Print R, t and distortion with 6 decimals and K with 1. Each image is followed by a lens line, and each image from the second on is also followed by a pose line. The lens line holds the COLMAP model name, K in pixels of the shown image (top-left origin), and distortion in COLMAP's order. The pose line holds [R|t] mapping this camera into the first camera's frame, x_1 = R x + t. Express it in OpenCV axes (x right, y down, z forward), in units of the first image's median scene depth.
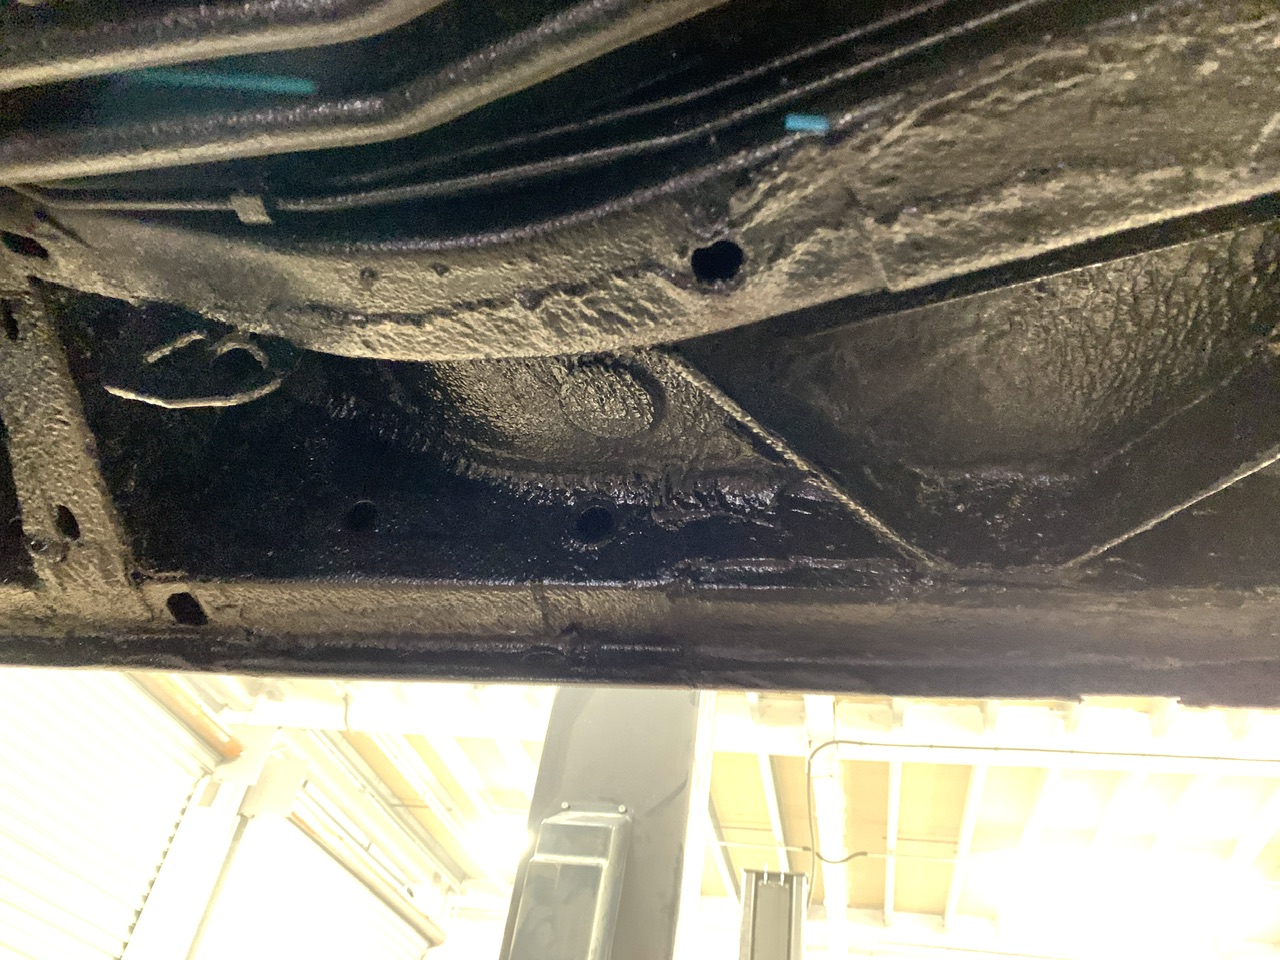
lens RADIAL K [[980.5, 0, 639.5], [0, 980.5, 486.4], [0, 0, 1]] dist [0.005435, -0.009712]
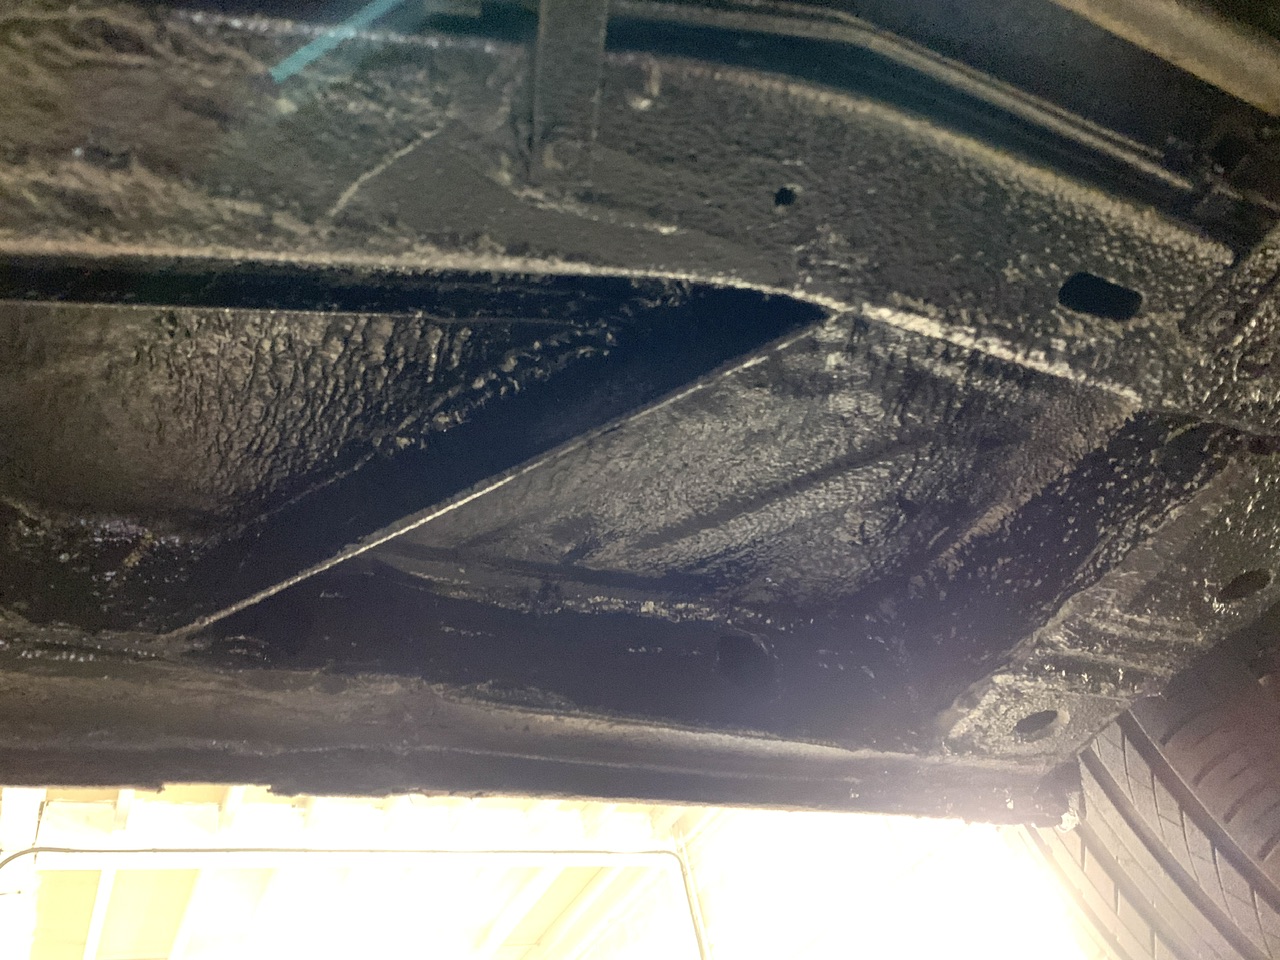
lens RADIAL K [[980.5, 0, 640.4], [0, 980.5, 476.8], [0, 0, 1]] dist [0.005435, -0.009712]
pose [[0.760061, 0.192863, 0.620573, 0.191942], [-0.128802, 0.980710, -0.147033, 0.015928], [-0.636959, 0.031823, 0.770240, 0.028604]]
